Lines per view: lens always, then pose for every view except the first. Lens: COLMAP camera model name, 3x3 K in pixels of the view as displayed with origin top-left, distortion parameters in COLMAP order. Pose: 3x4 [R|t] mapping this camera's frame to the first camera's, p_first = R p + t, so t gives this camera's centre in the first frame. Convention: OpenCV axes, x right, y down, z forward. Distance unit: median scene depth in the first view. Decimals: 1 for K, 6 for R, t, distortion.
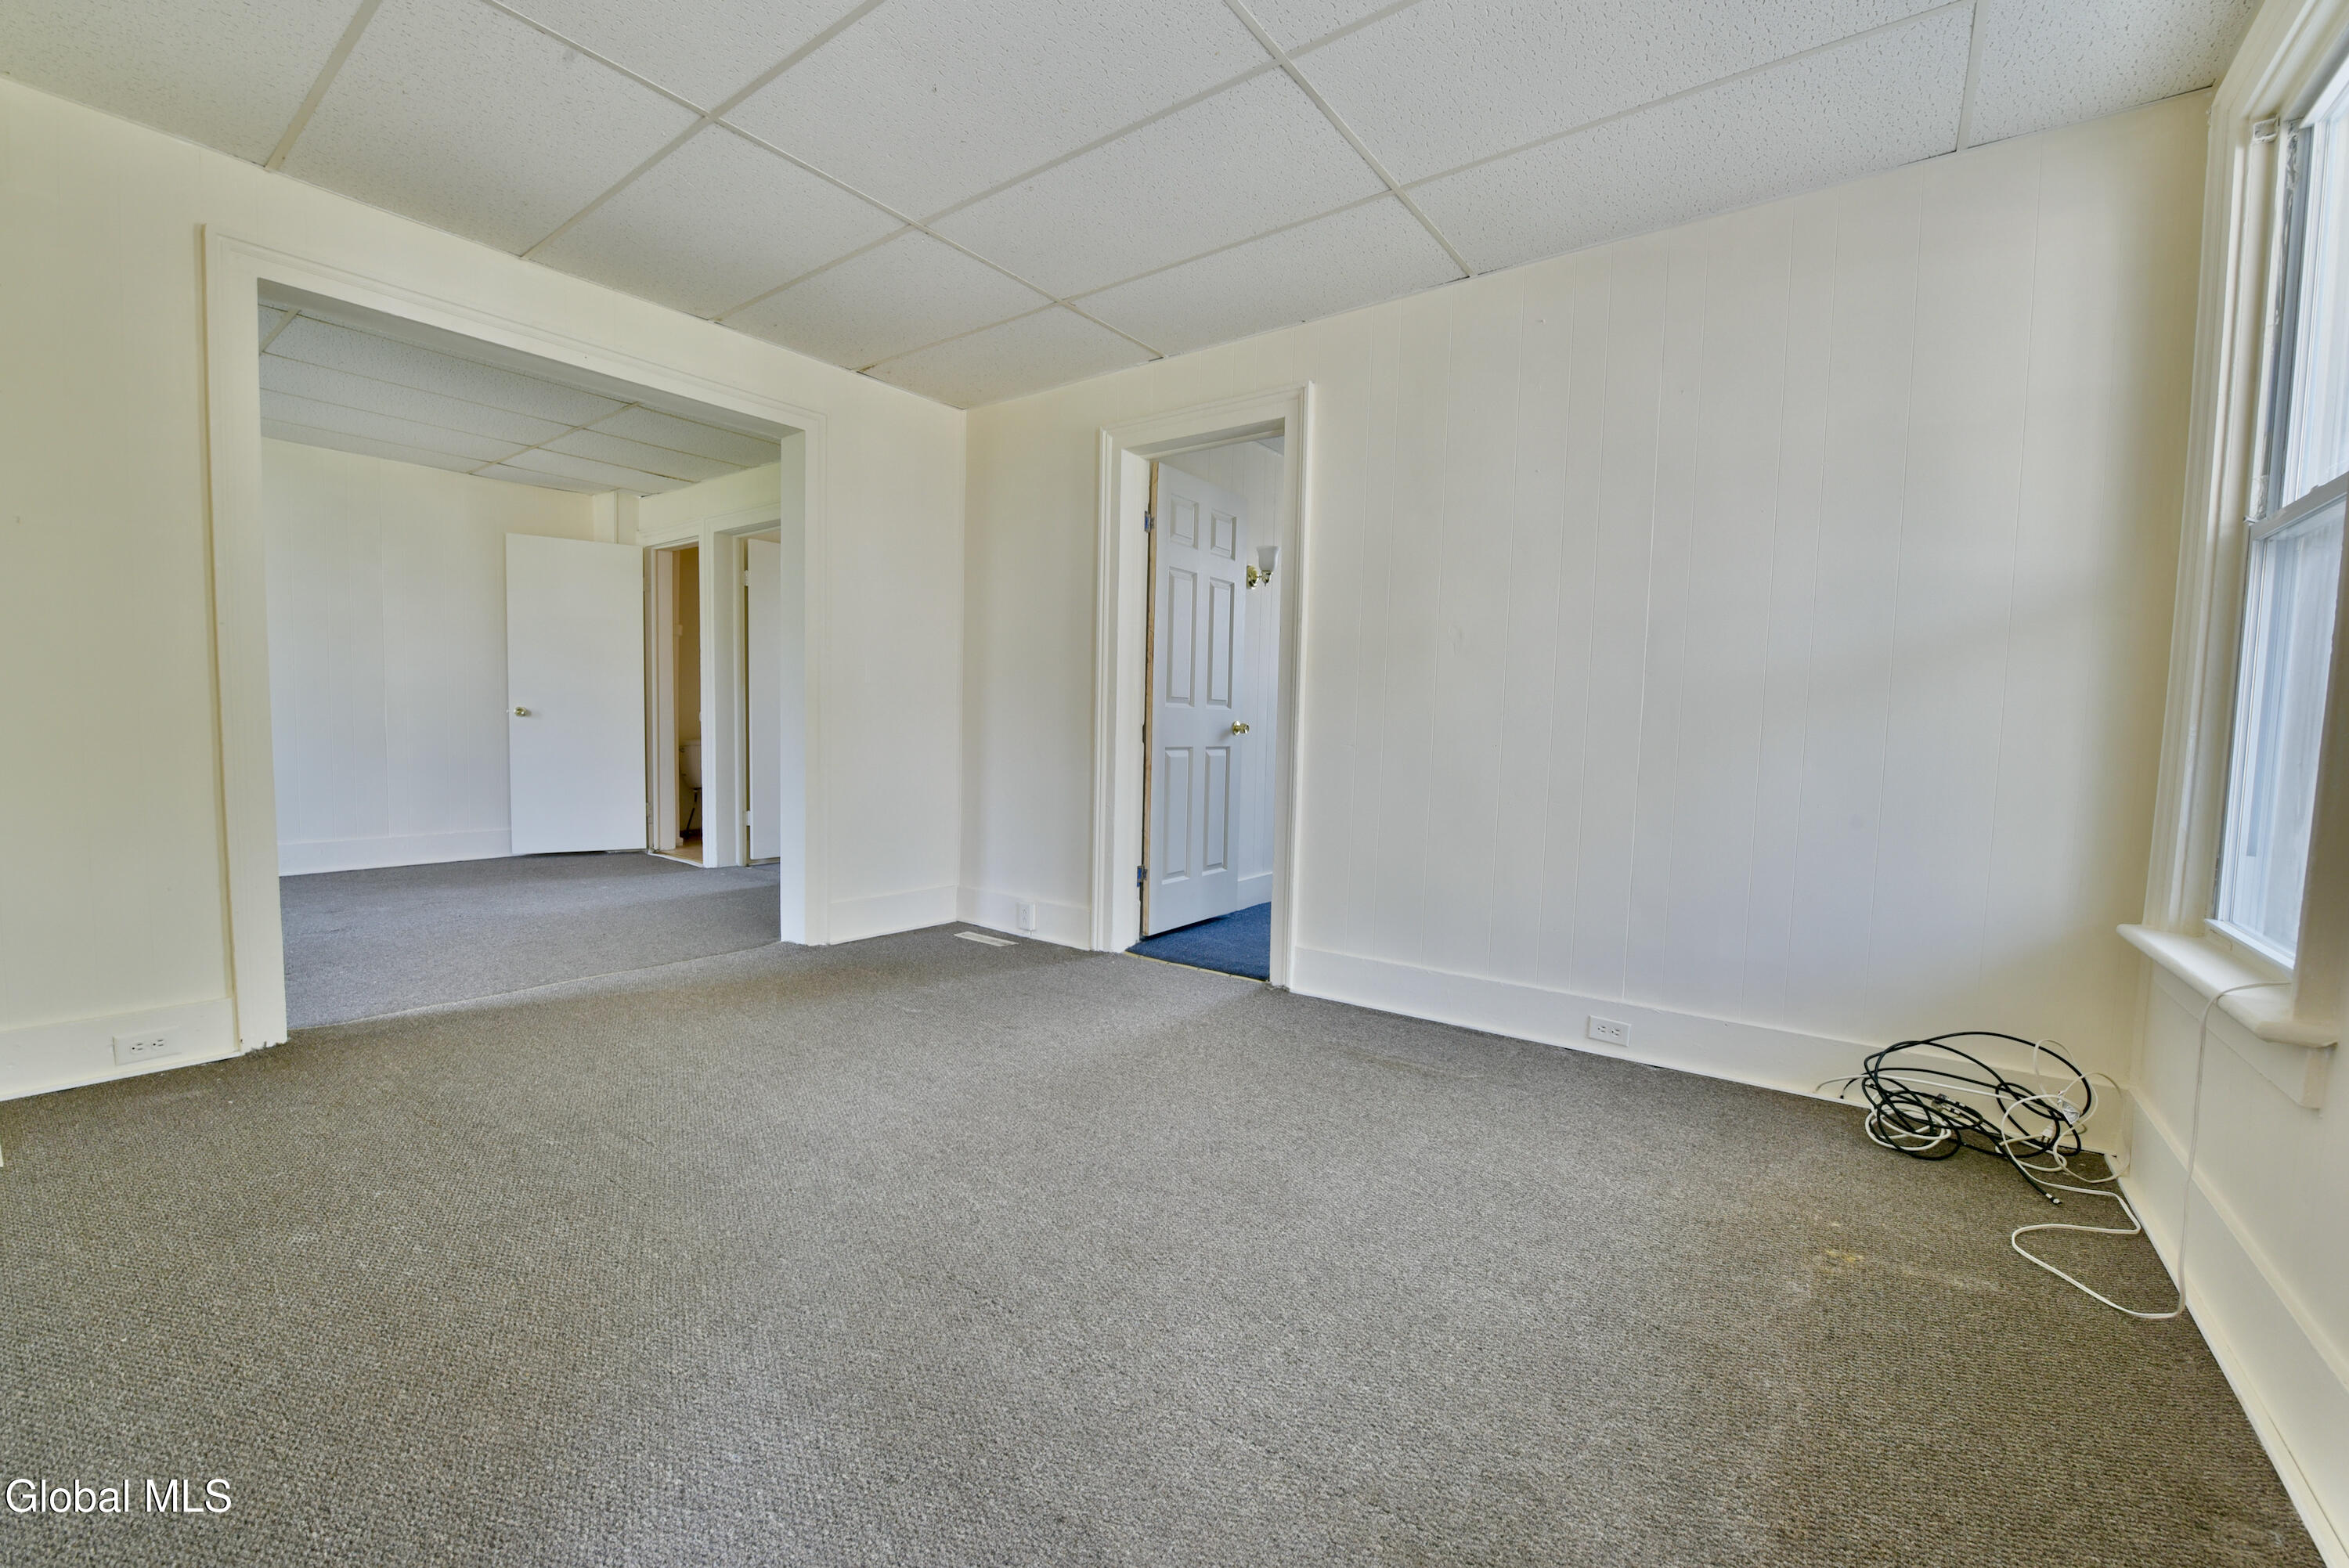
lens RADIAL K [[972.6, 0, 1163.1], [0, 972.6, 765.2], [0, 0, 1]] dist [-0.002090, -0.000086]
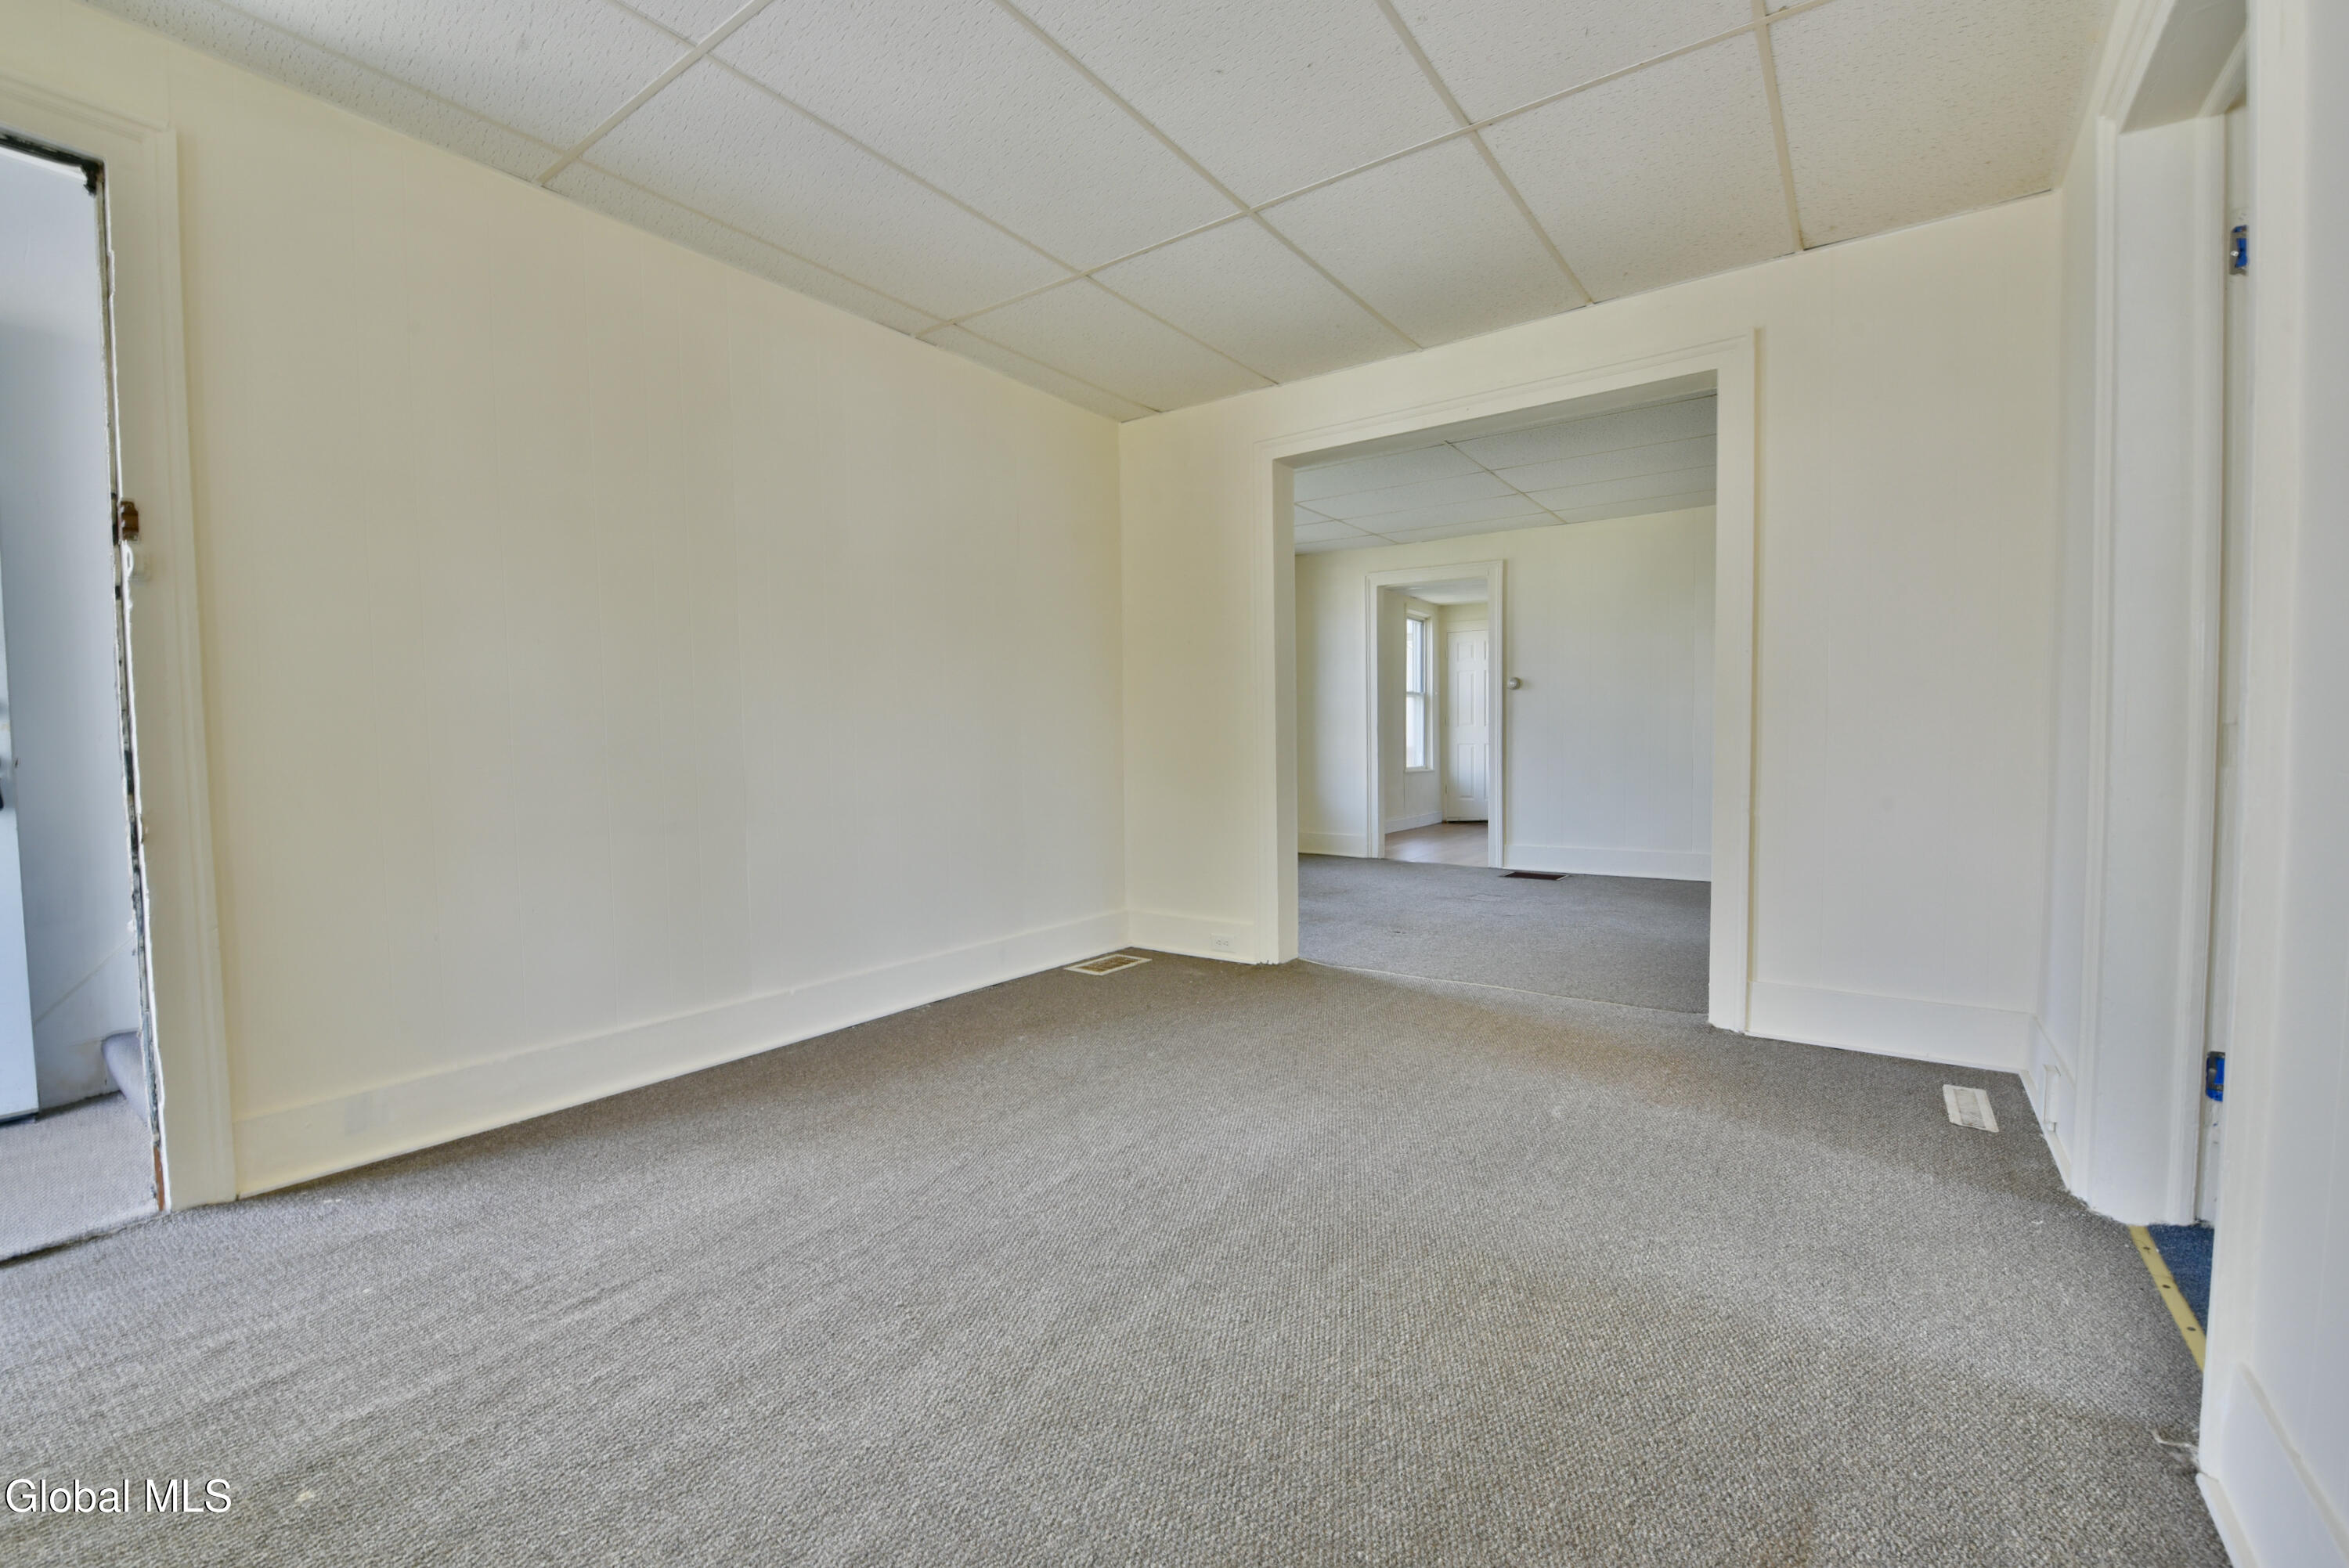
lens RADIAL K [[972.6, 0, 1163.1], [0, 972.6, 765.2], [0, 0, 1]] dist [-0.002090, -0.000086]
pose [[0.025687, 0.000835, -0.999670, 0.497195], [-0.027422, 0.999624, 0.000130, -0.013088], [0.999294, 0.027410, 0.025700, 0.659439]]
